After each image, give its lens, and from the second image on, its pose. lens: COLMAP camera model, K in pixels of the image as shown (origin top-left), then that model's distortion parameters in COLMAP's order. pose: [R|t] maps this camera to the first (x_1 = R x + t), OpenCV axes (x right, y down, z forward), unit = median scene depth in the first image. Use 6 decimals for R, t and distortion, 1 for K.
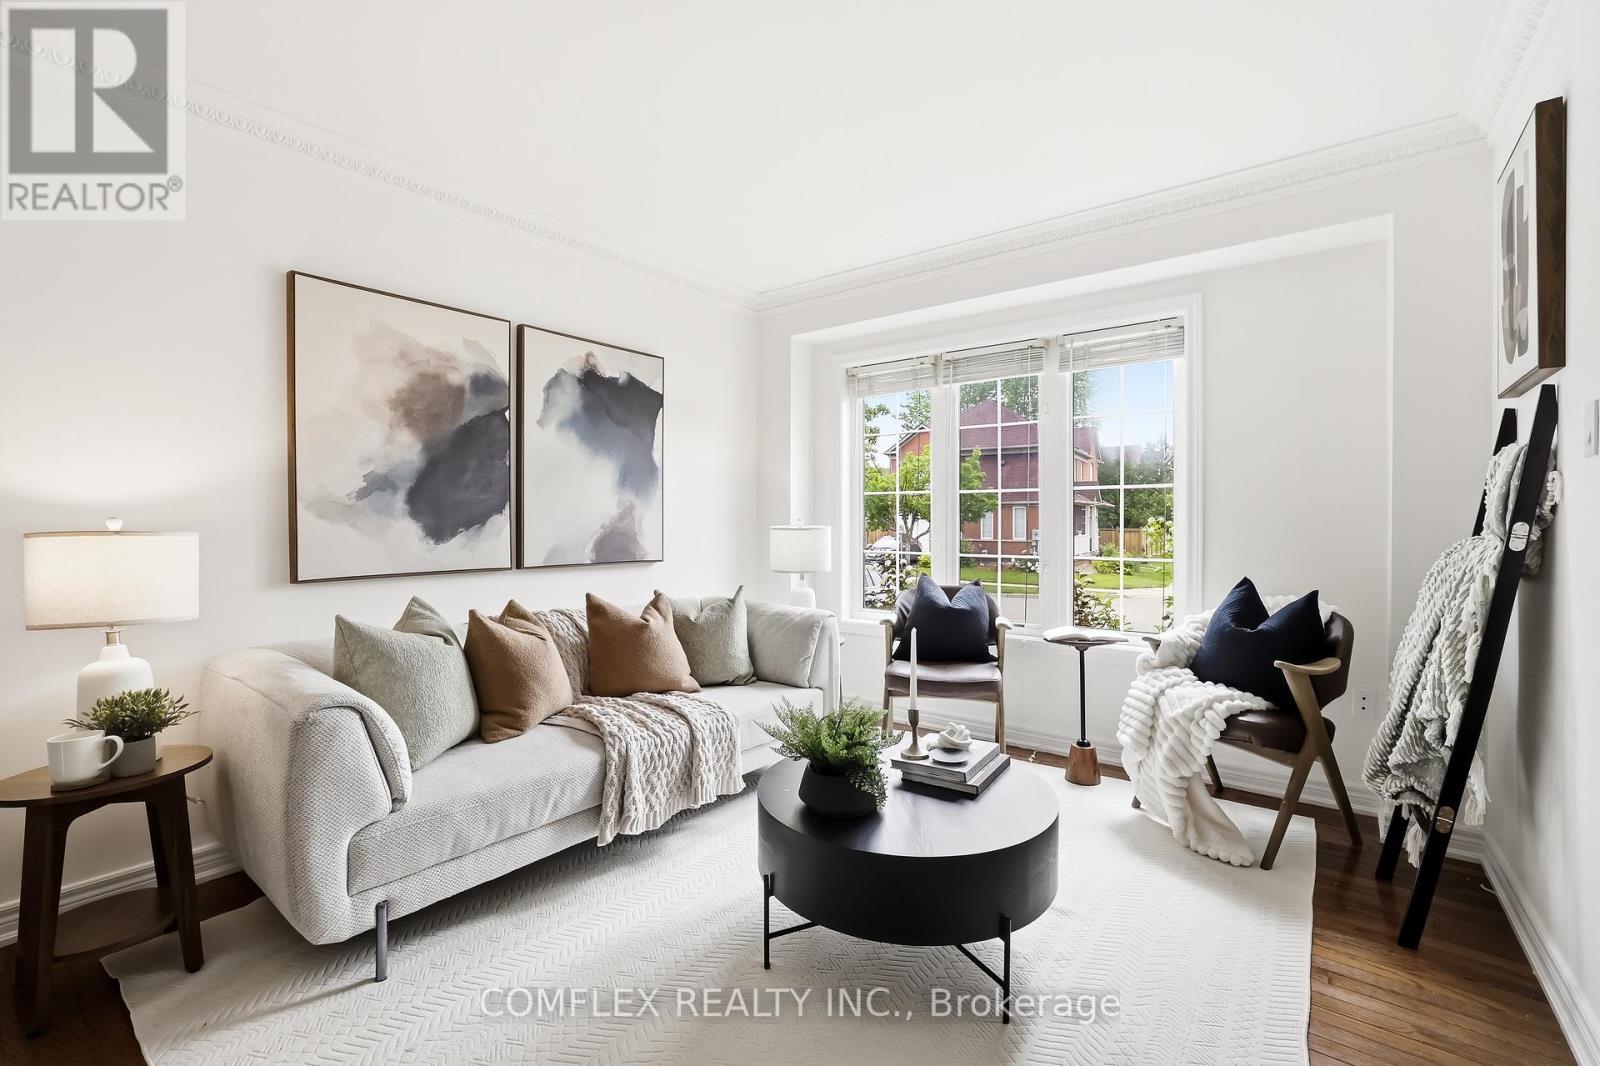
lens RADIAL K [[684.1, 0, 770.6], [0, 684.1, 527.1], [0, 0, 1]] dist [-0.014103, 0.003378]
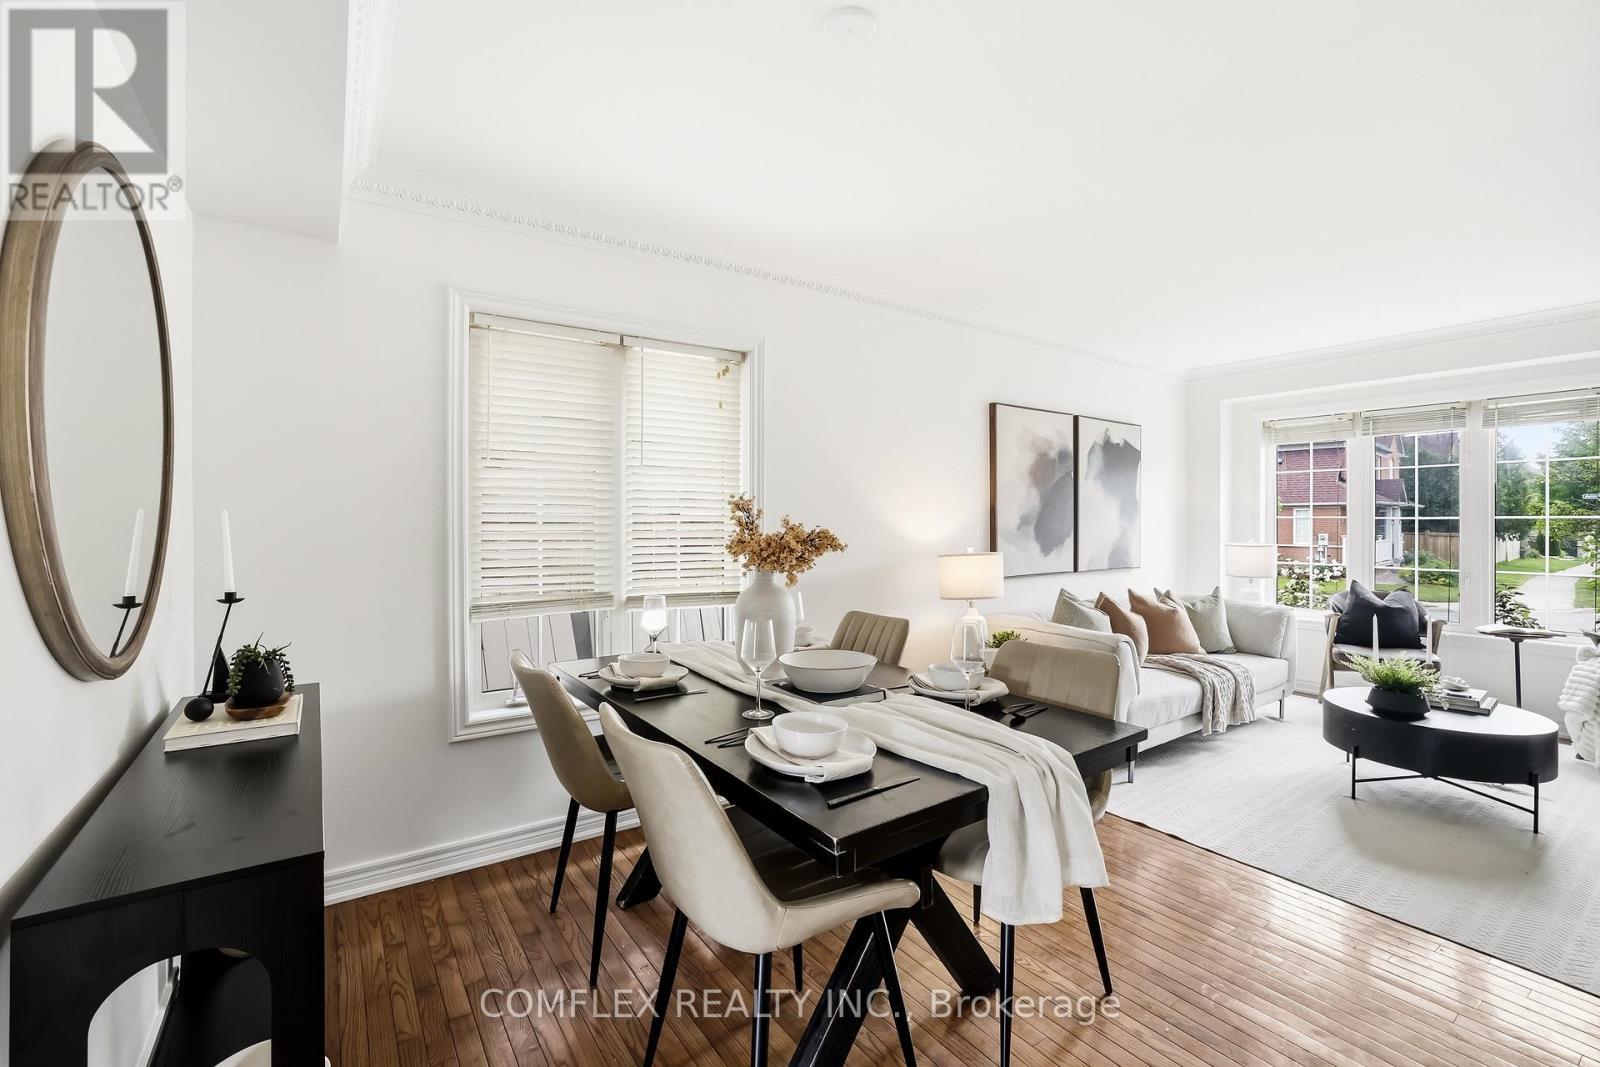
lens RADIAL K [[684.1, 0, 796.8], [0, 684.1, 516.8], [0, 0, 1]] dist [-0.014103, 0.003378]
pose [[0.964863, 0.002412, -0.262744, -0.562220], [-0.005736, 0.999913, -0.011885, -0.041689], [0.262692, 0.012974, 0.964792, -0.663469]]
